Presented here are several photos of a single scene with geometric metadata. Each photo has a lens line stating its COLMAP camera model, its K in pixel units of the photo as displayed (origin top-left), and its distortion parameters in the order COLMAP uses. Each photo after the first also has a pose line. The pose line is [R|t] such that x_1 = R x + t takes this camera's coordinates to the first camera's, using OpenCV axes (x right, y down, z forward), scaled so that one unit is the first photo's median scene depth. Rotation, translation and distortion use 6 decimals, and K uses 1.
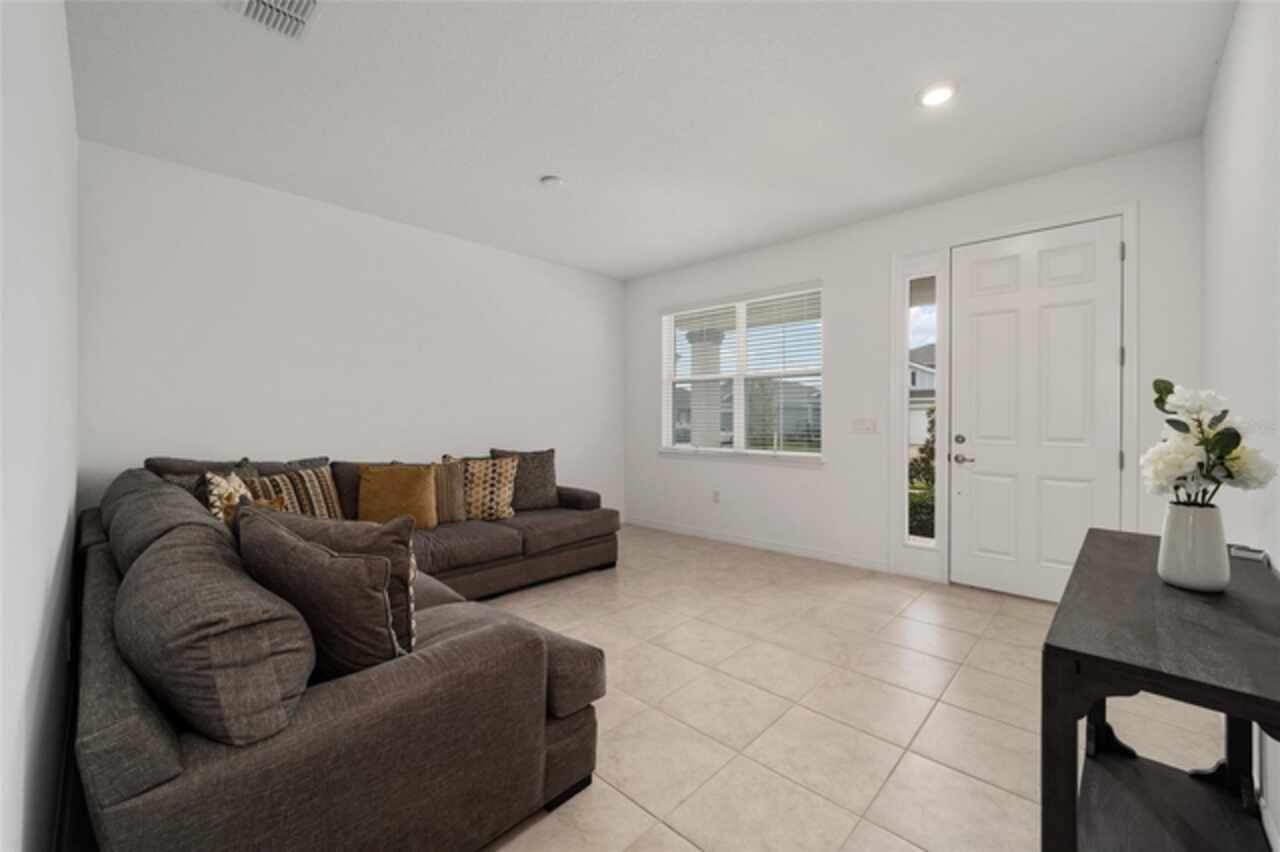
lens RADIAL K [[514.1, 0, 639.8], [0, 514.1, 420.0], [0, 0, 1]] dist [-0.004323, 0.000908]
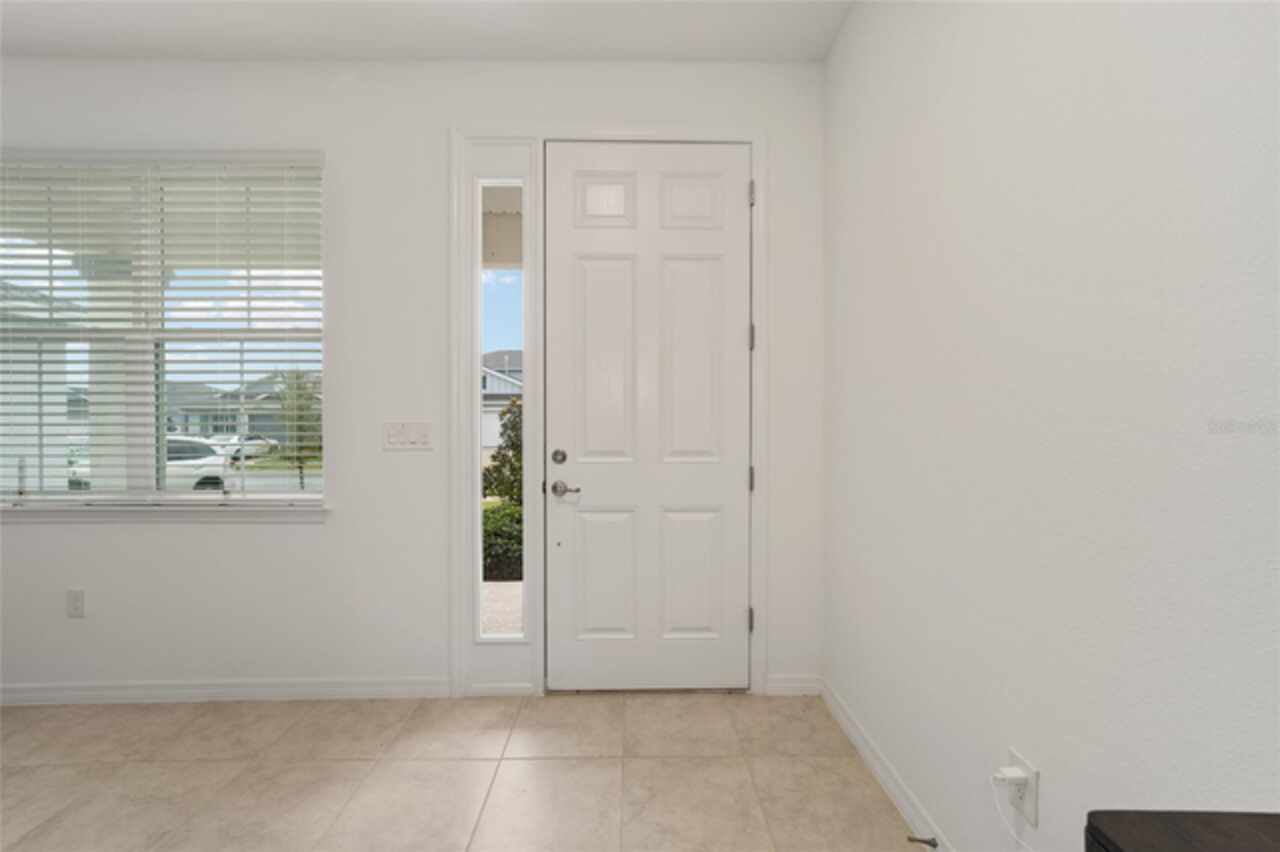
lens RADIAL K [[514.1, 0, 638.1], [0, 514.1, 423.0], [0, 0, 1]] dist [-0.004323, 0.000908]
pose [[0.710394, -0.006748, 0.703772, 0.245763], [0.007909, 0.999967, 0.001604, -0.002955], [-0.703760, 0.004426, 0.710424, 0.473241]]
